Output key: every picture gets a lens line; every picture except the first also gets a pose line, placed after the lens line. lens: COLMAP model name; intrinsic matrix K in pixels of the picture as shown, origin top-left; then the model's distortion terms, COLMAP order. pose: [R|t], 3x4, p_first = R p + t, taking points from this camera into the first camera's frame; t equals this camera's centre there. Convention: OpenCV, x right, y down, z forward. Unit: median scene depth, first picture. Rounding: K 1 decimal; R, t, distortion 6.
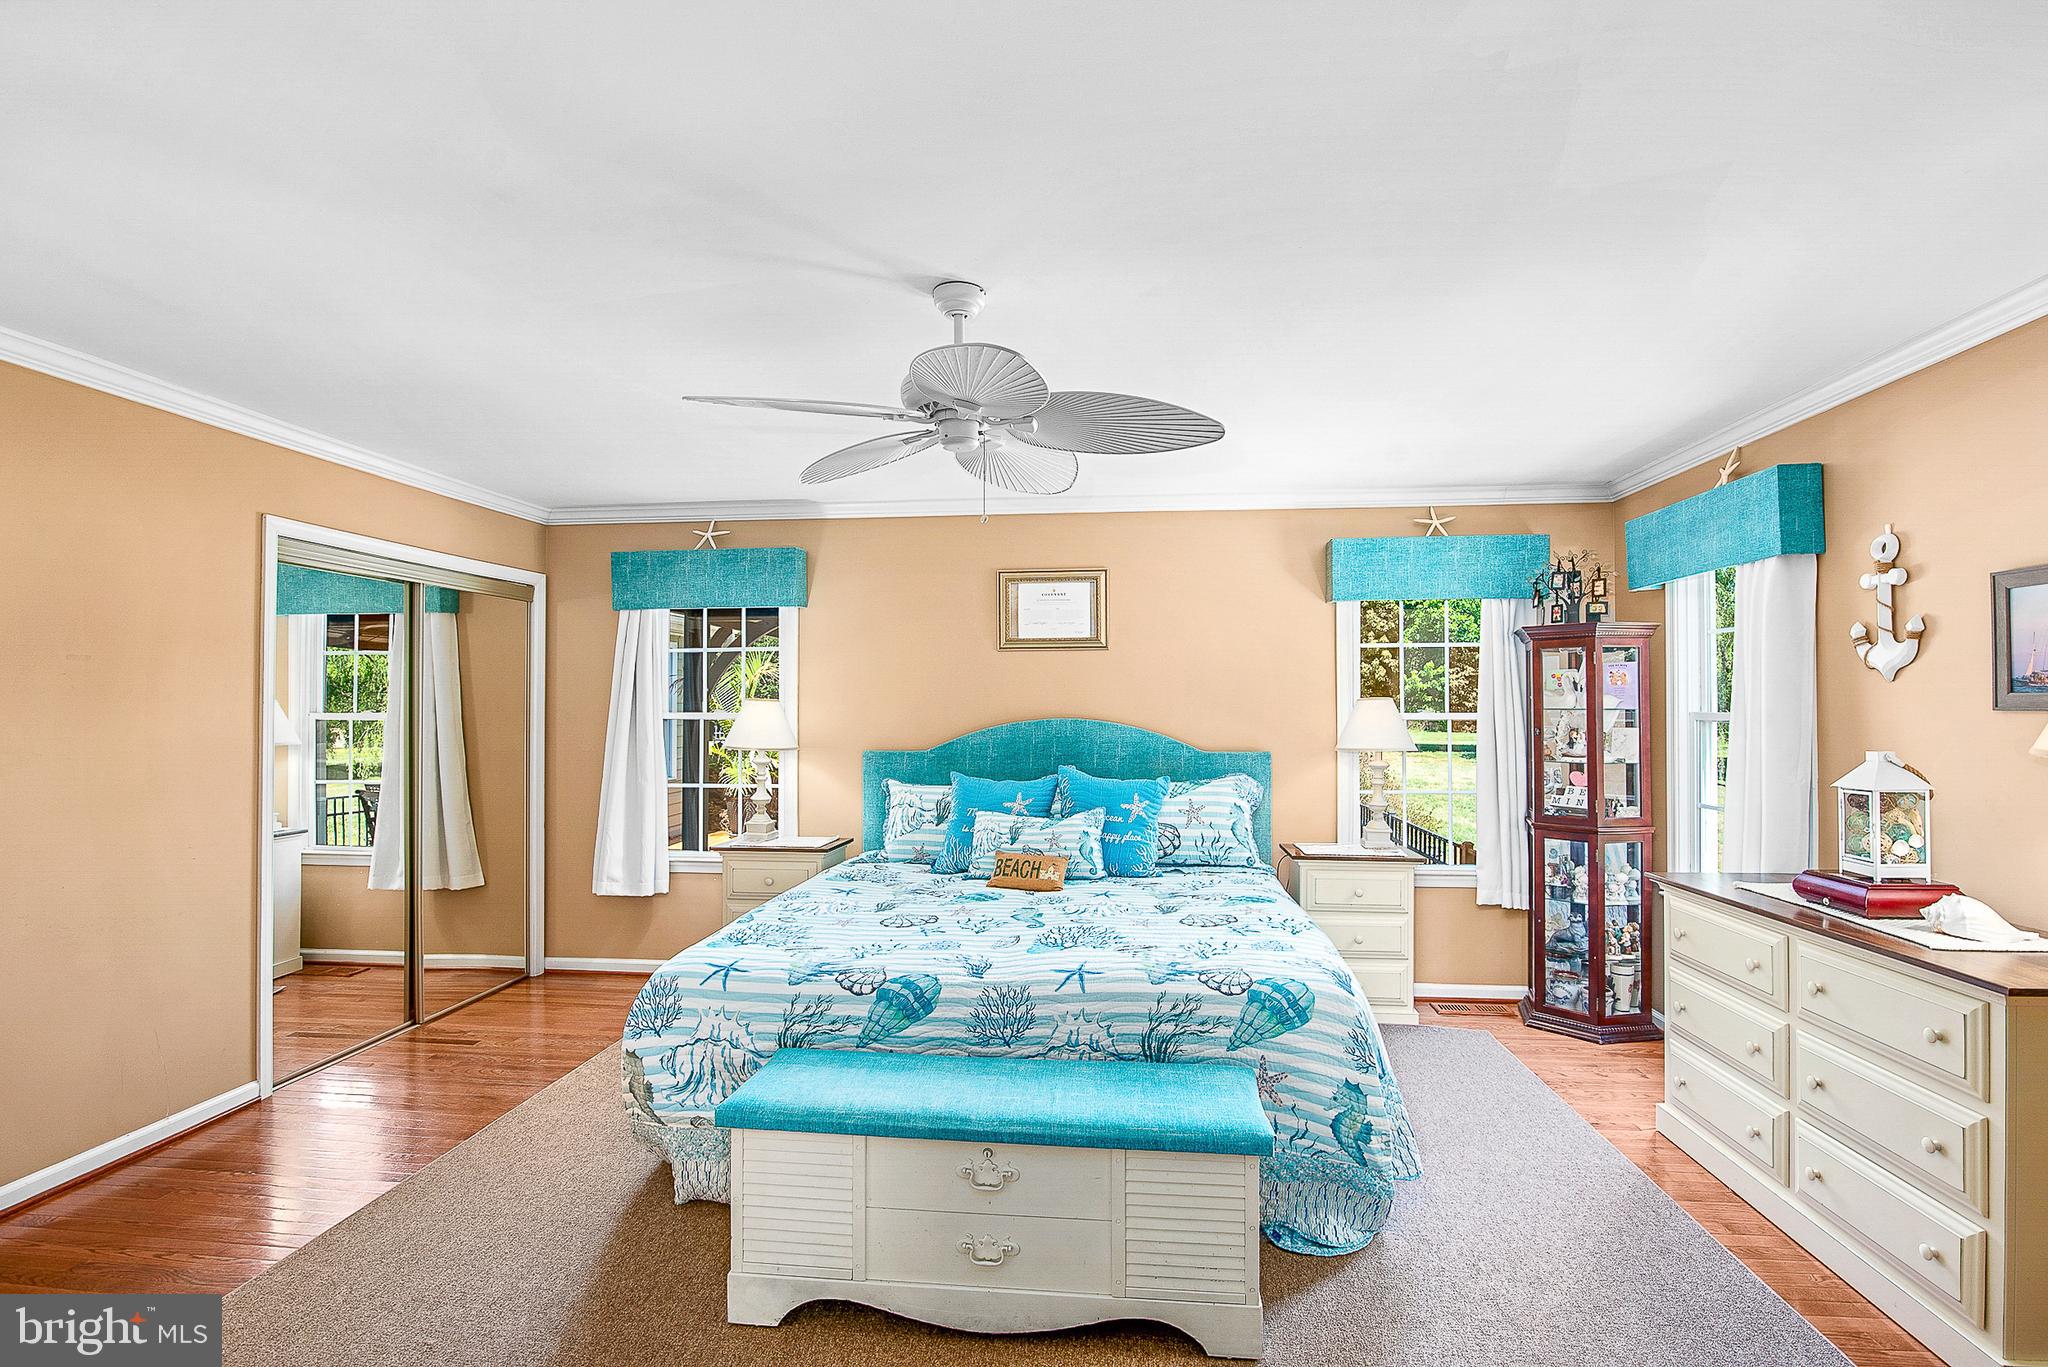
lens RADIAL K [[942.4, 0, 1023.1], [0, 942.4, 691.6], [0, 0, 1]] dist [-0.024232, 0.003606]
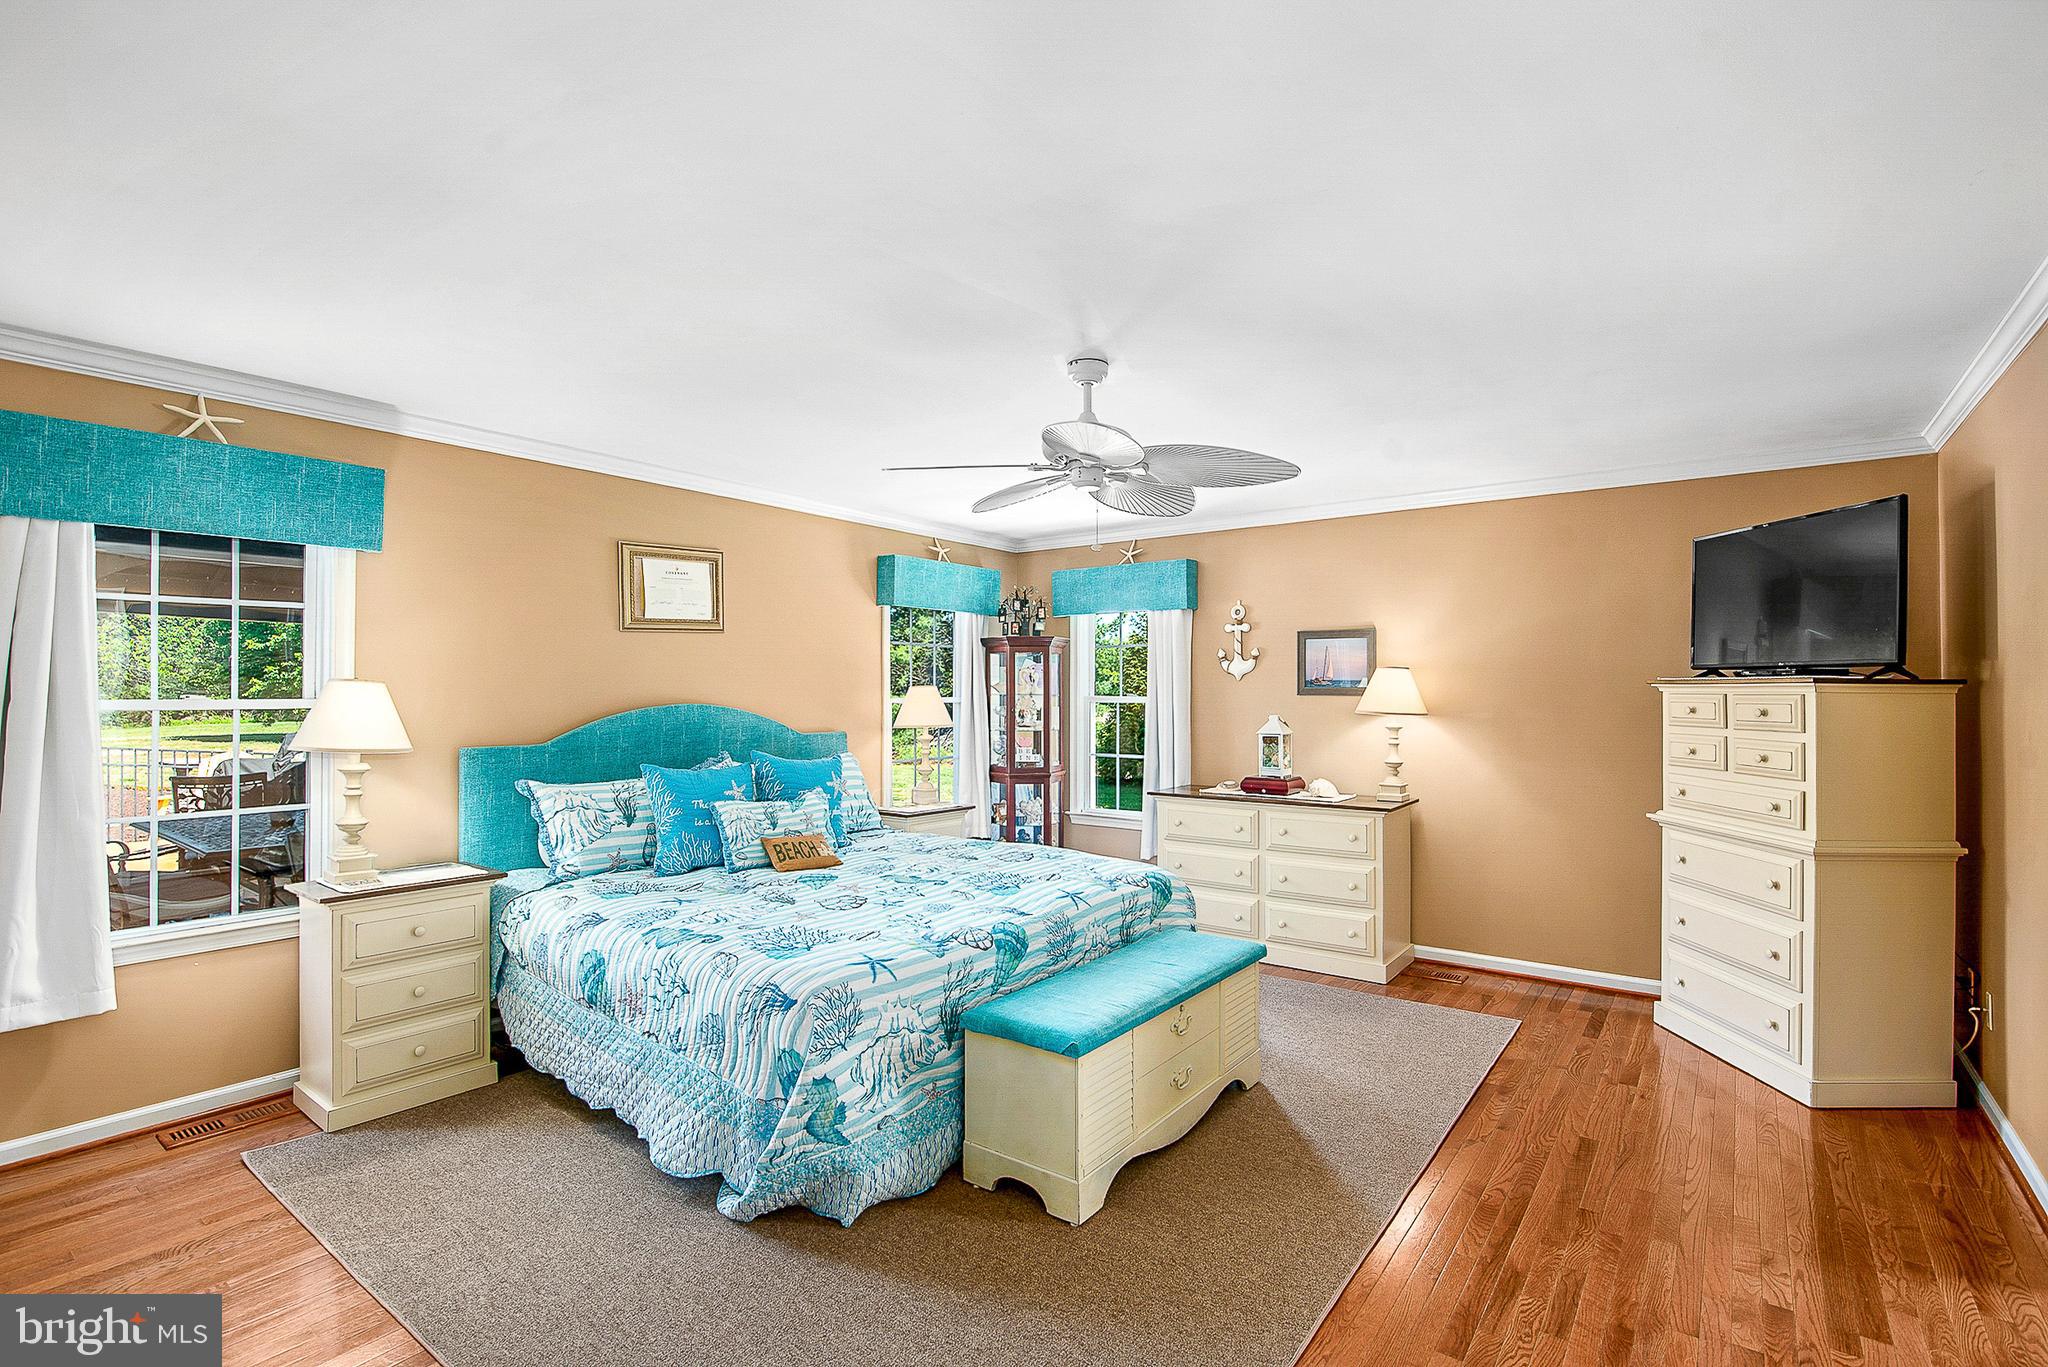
lens RADIAL K [[954.0, 0, 1031.0], [0, 954.0, 685.5], [0, 0, 1]] dist [-0.018316, -0.000144]
pose [[0.512246, 0.007639, 0.858805, -1.011115], [-0.016019, 0.999871, 0.000661, 0.005722], [-0.858689, -0.014096, 0.512303, 0.338686]]
